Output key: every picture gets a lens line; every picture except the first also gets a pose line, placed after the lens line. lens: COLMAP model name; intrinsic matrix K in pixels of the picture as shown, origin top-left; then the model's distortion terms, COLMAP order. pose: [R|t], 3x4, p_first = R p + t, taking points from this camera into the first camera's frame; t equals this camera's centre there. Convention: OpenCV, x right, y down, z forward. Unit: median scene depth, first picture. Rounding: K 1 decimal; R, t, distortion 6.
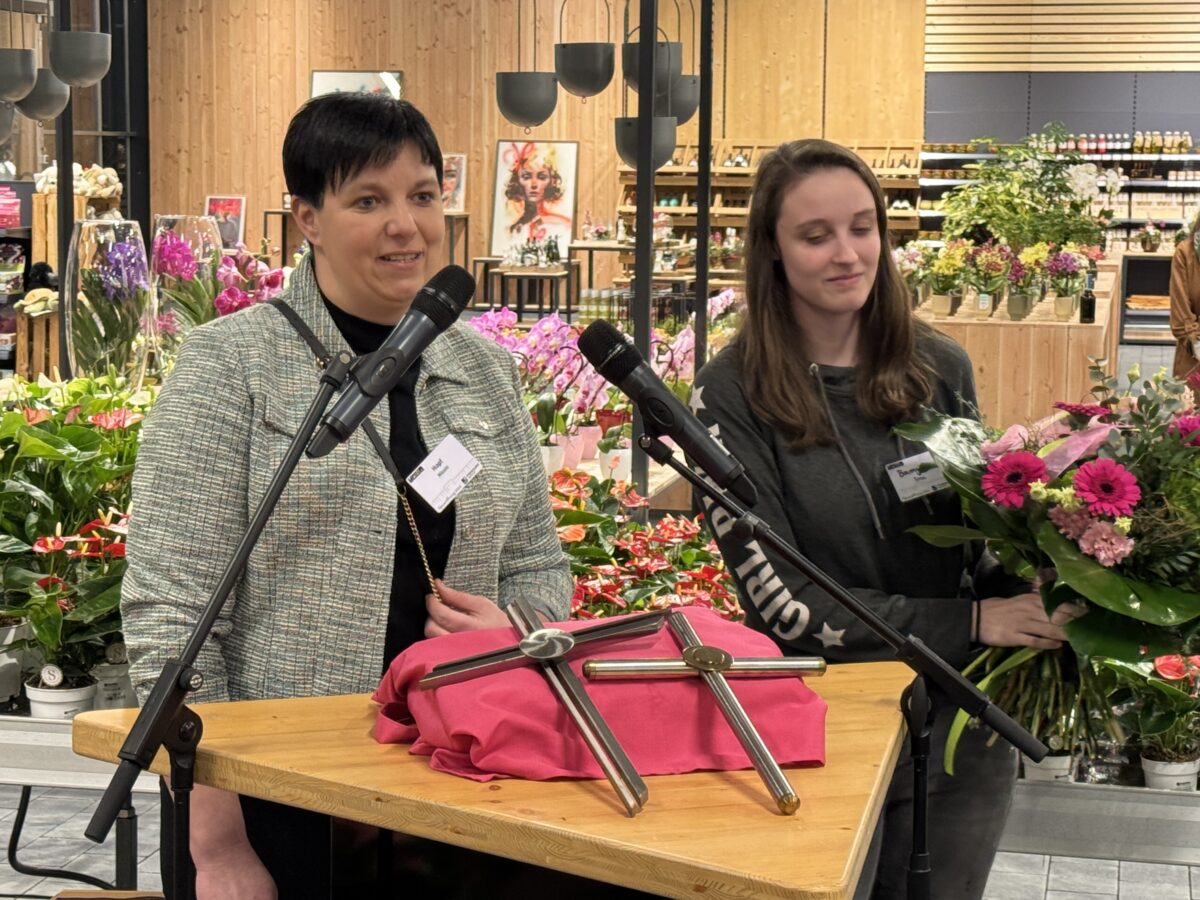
lens RADIAL K [[2645.9, 0, 600.0], [0, 2645.9, 450.0], [0, 0, 1]] dist [0.443194, -5.665042]
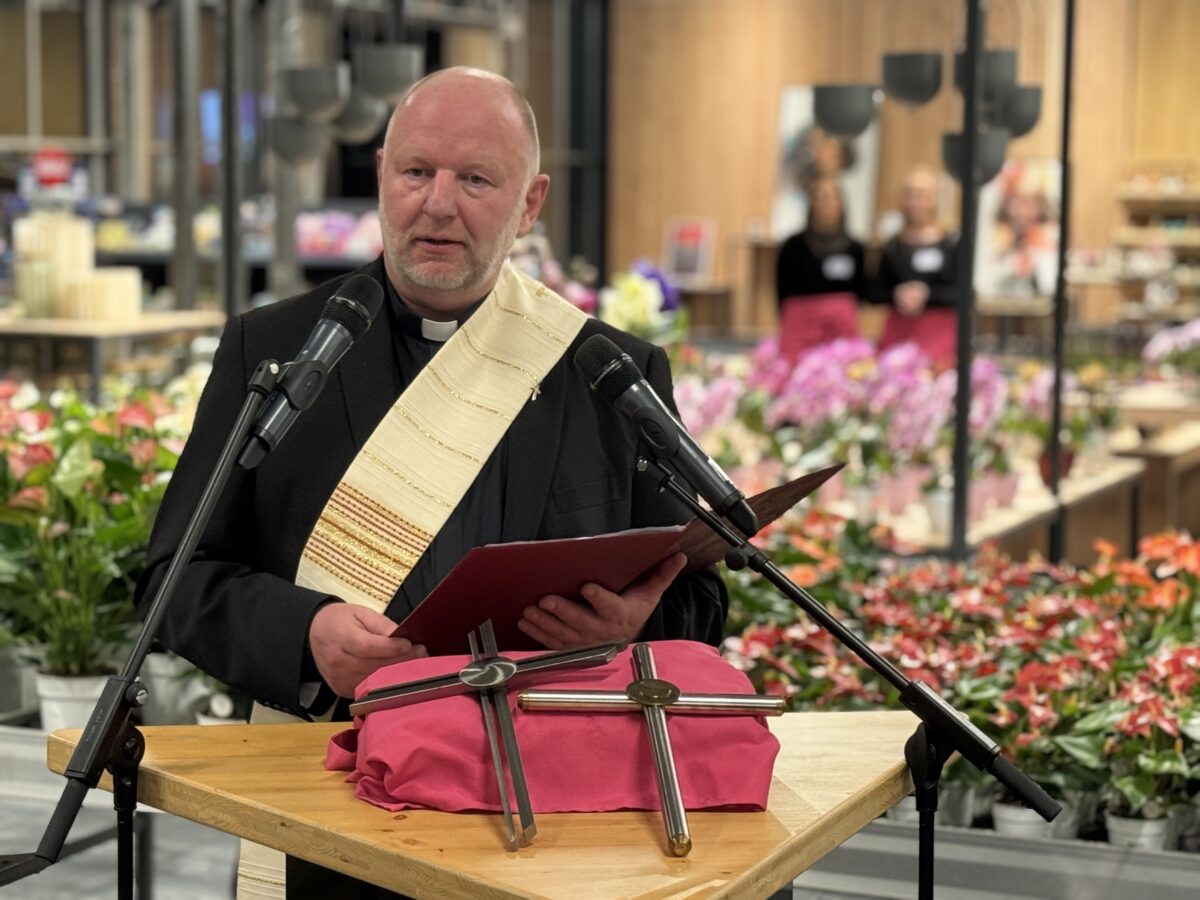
lens RADIAL K [[2886.6, 0, 600.0], [0, 2886.6, 450.0], [0, 0, 1]] dist [0.193267, 0.674578]
pose [[0.980916, 0.017756, -0.193618, 0.218644], [-0.021152, 0.999656, -0.015484, 0.008567], [0.193276, 0.019284, 0.980955, -0.013841]]
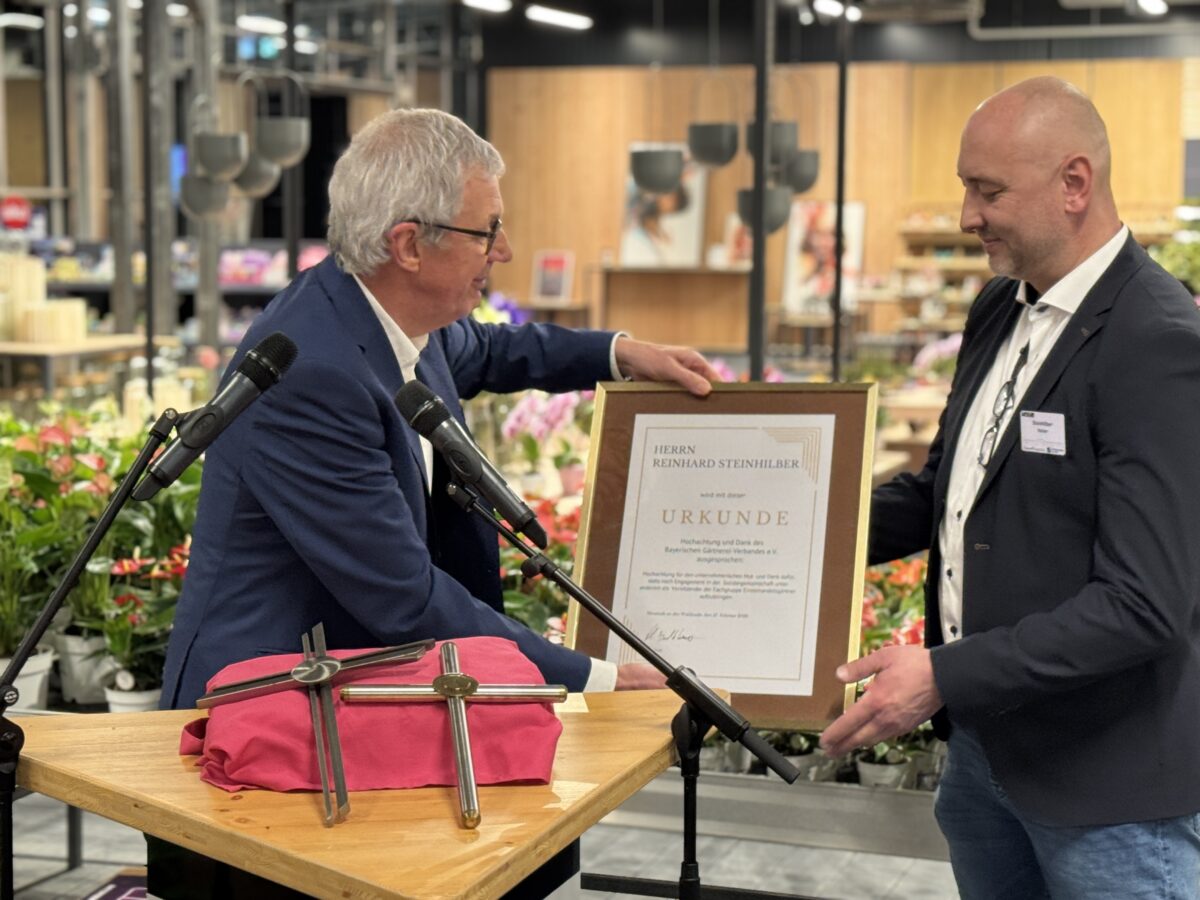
lens RADIAL K [[2351.7, 0, 600.0], [0, 2351.7, 450.0], [0, 0, 1]] dist [0.222549, 0.145333]
pose [[0.988981, 0.008369, -0.147805, 0.246390], [-0.009928, 0.999903, -0.009812, -0.011573], [0.147708, 0.011171, 0.988968, 0.022599]]
